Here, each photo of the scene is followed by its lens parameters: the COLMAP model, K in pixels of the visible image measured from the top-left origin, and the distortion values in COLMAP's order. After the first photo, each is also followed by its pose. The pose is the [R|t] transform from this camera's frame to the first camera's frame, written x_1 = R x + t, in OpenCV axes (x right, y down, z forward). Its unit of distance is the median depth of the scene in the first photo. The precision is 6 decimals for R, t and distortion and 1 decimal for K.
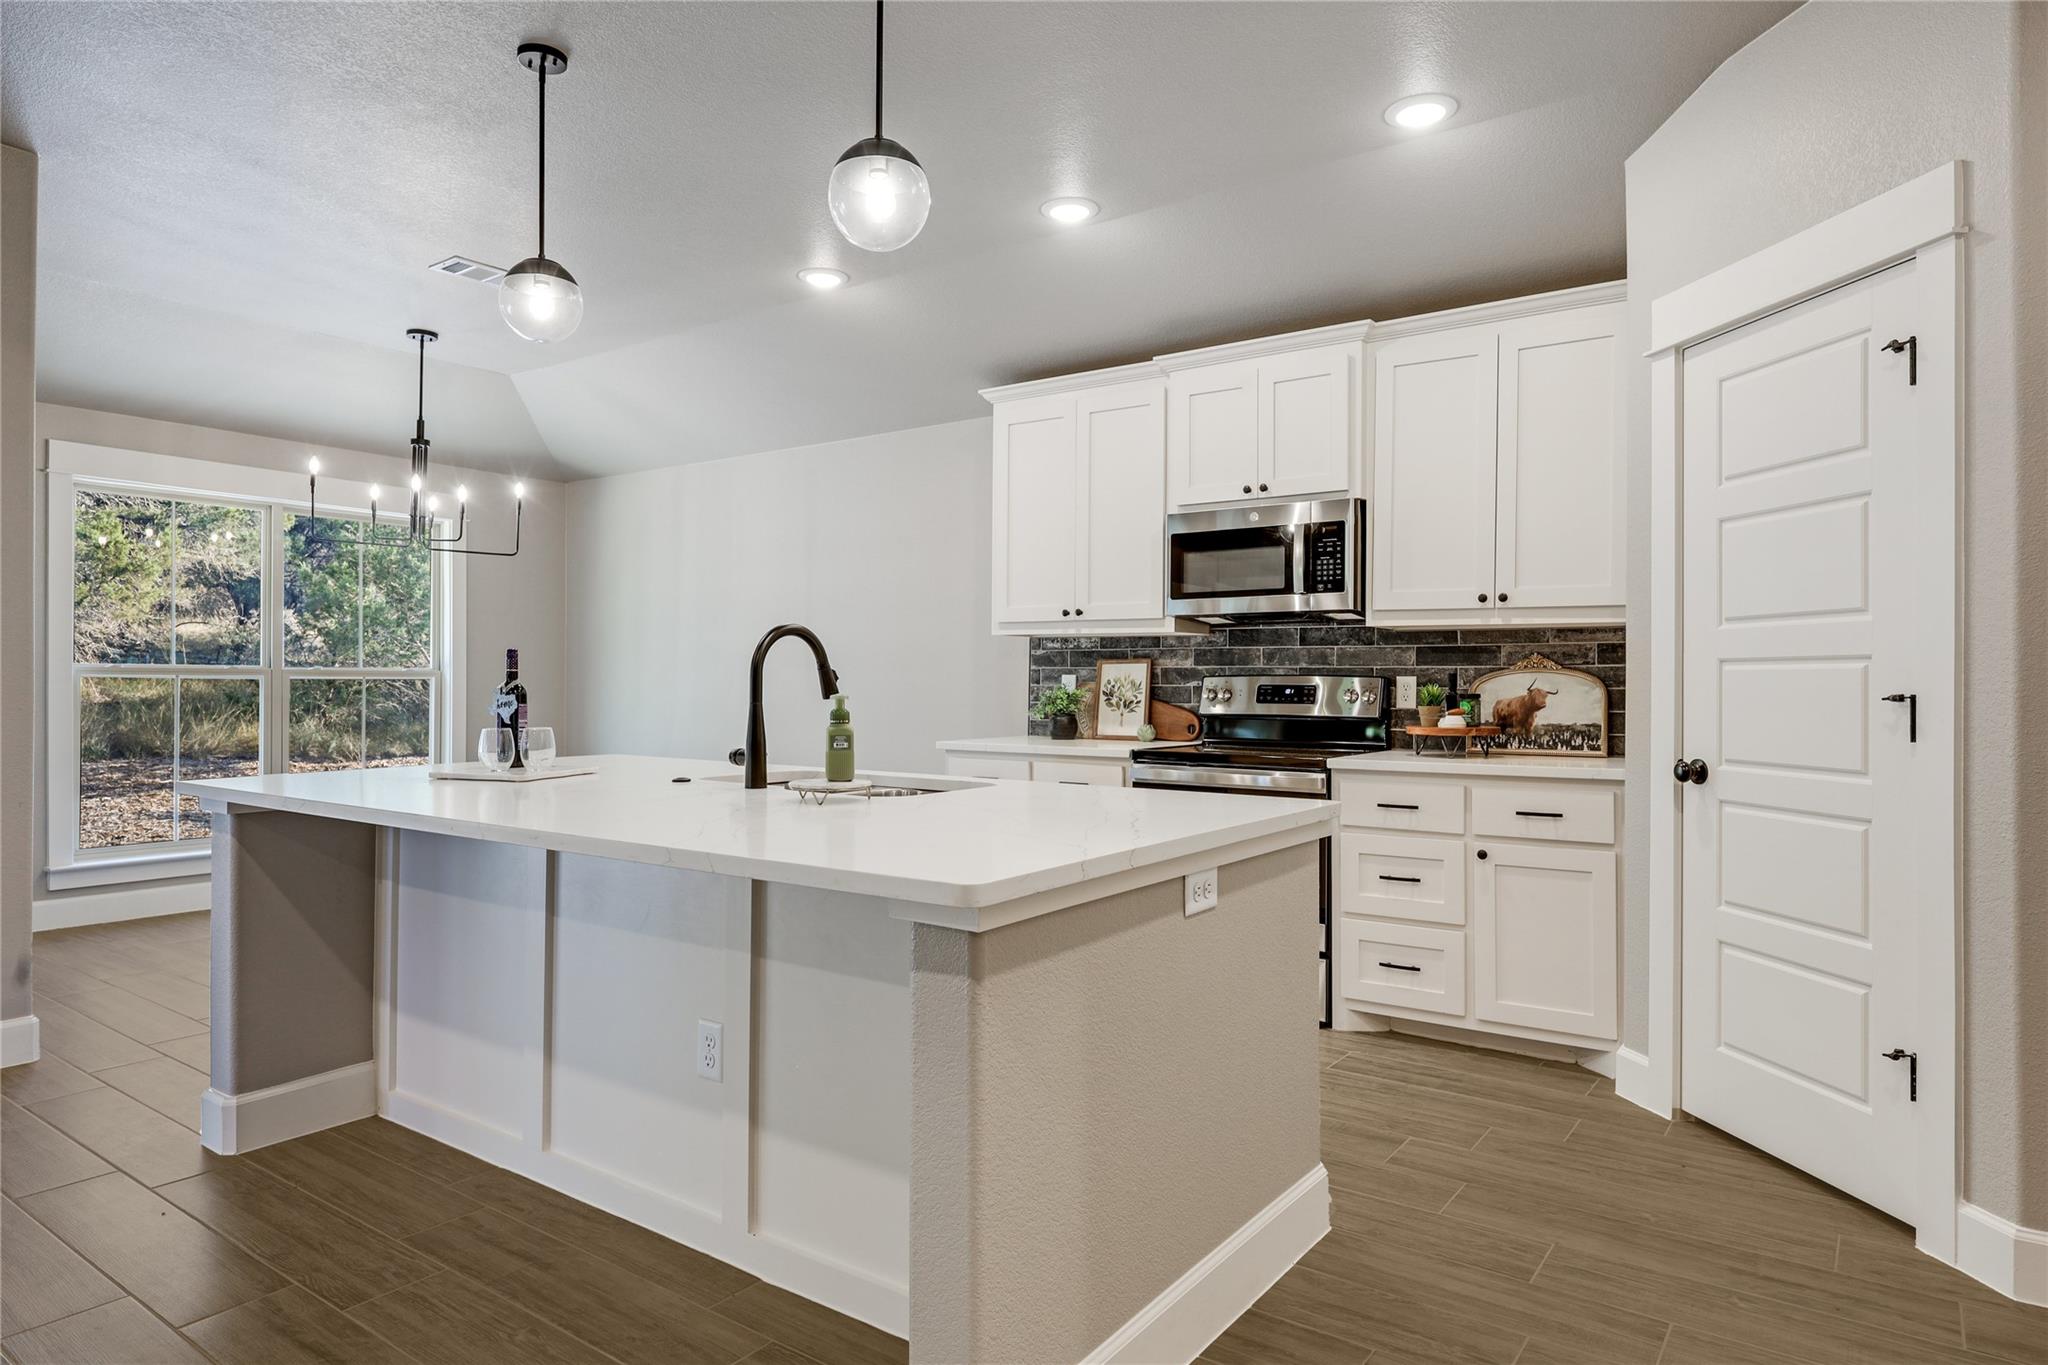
lens RADIAL K [[1209.9, 0, 1017.8], [0, 1209.9, 679.7], [0, 0, 1]] dist [-0.001222, 0.000432]
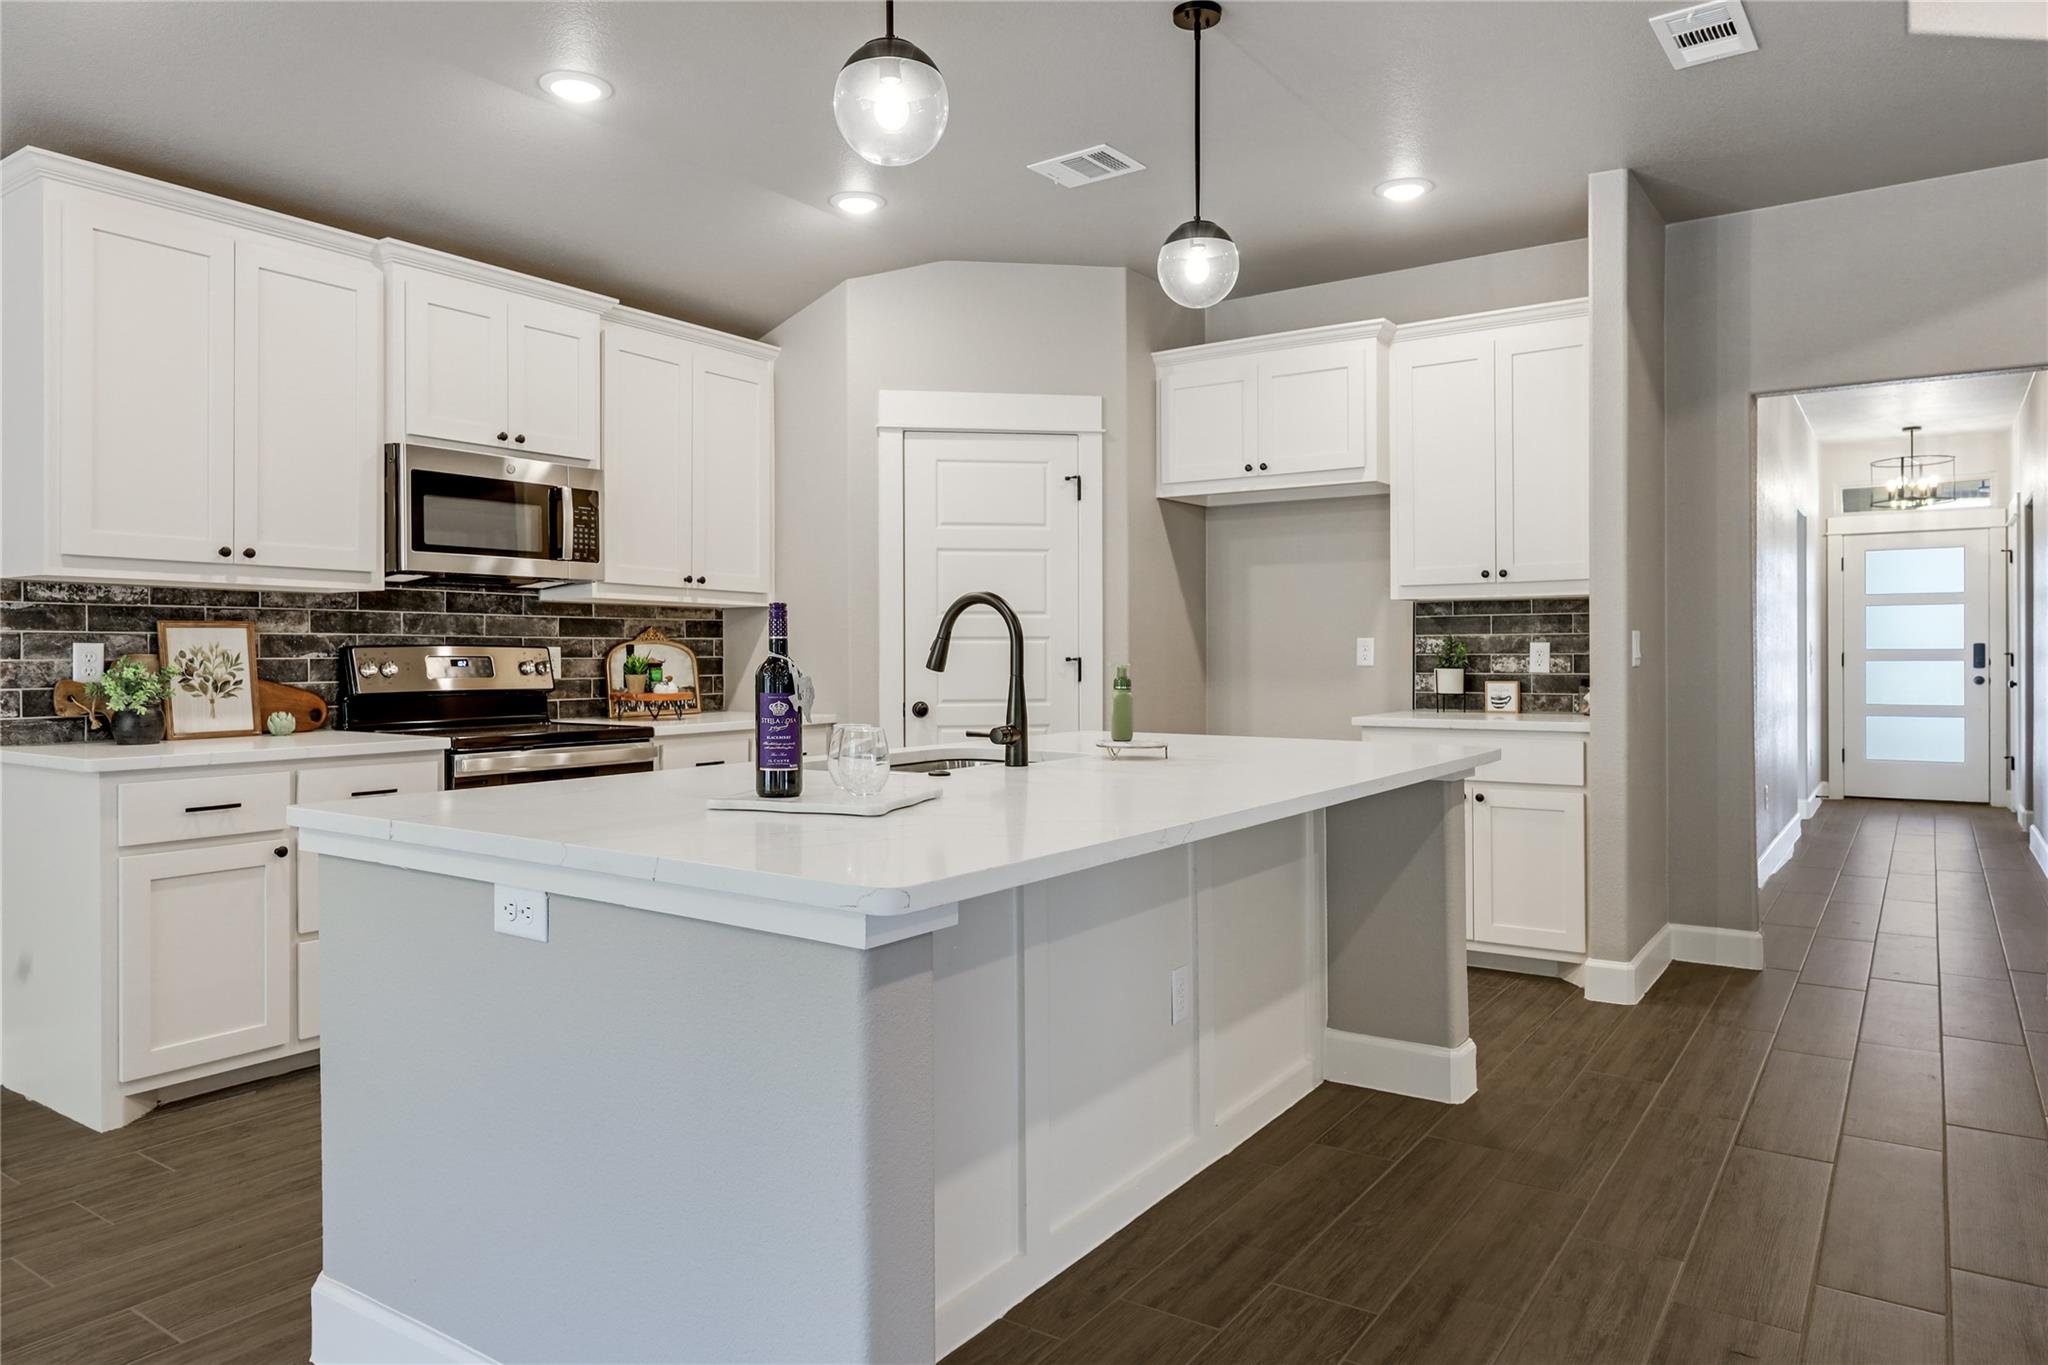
lens RADIAL K [[1305.9, 0, 1016.2], [0, 1305.9, 656.3], [0, 0, 1]] dist [-0.000323, -0.000381]
pose [[-0.021088, -0.006113, 0.999759, -0.807883], [0.000484, 0.999981, 0.006124, -0.001538], [-0.999778, 0.000613, -0.021085, 0.668663]]
